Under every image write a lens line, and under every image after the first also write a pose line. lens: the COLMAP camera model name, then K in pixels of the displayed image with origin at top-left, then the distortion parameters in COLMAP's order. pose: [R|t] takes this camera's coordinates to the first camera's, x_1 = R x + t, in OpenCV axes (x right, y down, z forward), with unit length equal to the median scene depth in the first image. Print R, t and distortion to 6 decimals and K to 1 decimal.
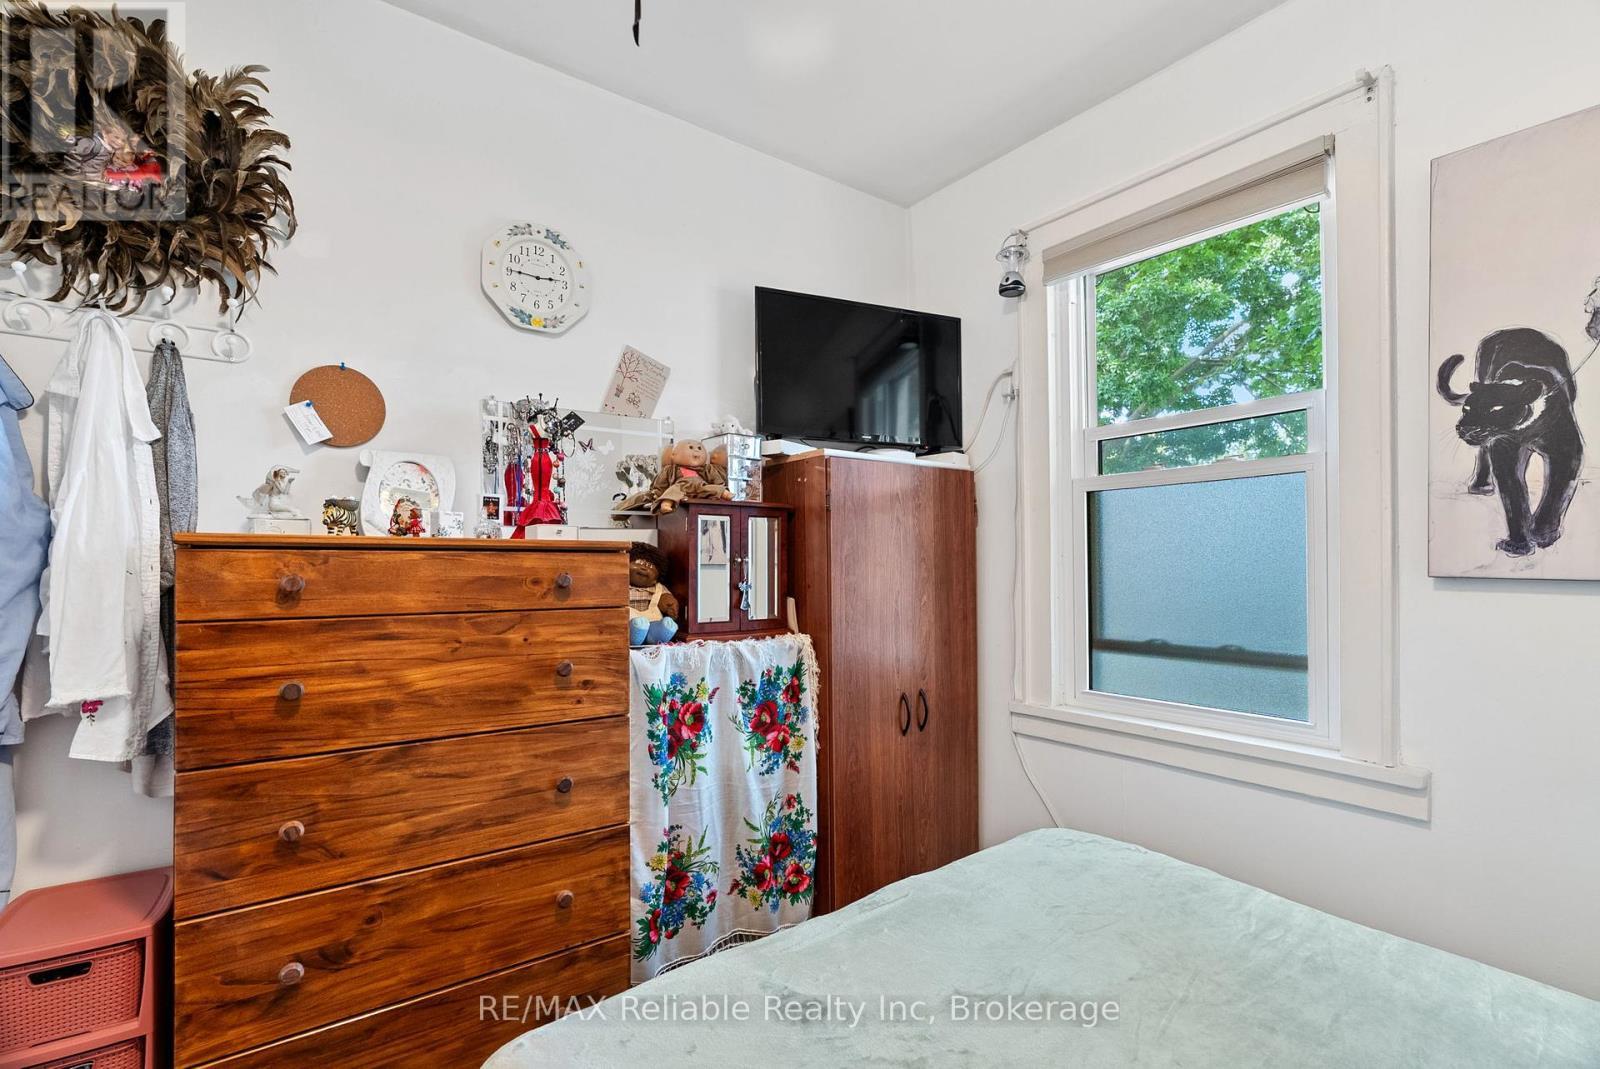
lens RADIAL K [[731.8, 0, 790.2], [0, 731.8, 559.2], [0, 0, 1]] dist [-0.007424, 0.003582]
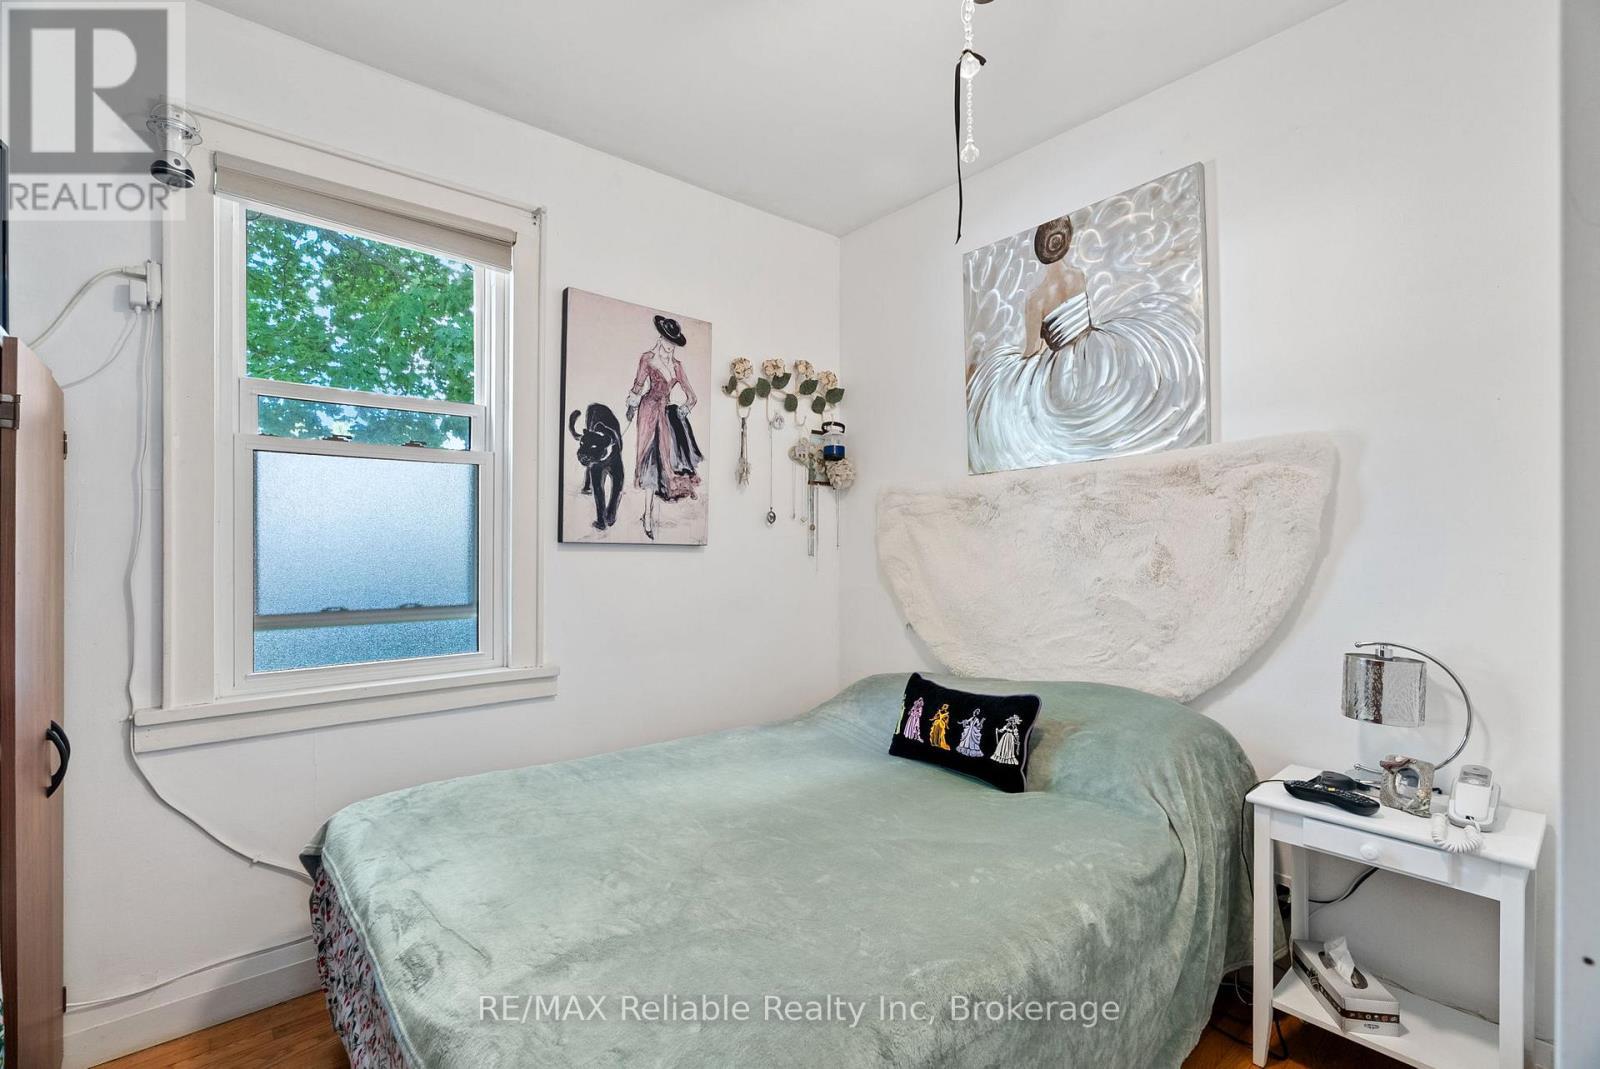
lens RADIAL K [[731.8, 0, 799.1], [0, 731.8, 540.8], [0, 0, 1]] dist [-0.007424, 0.003582]
pose [[-0.068902, 0.008267, 0.997589, -0.807652], [-0.007675, 0.999932, -0.008817, 0.032073], [-0.997594, -0.008264, -0.068834, 0.612152]]
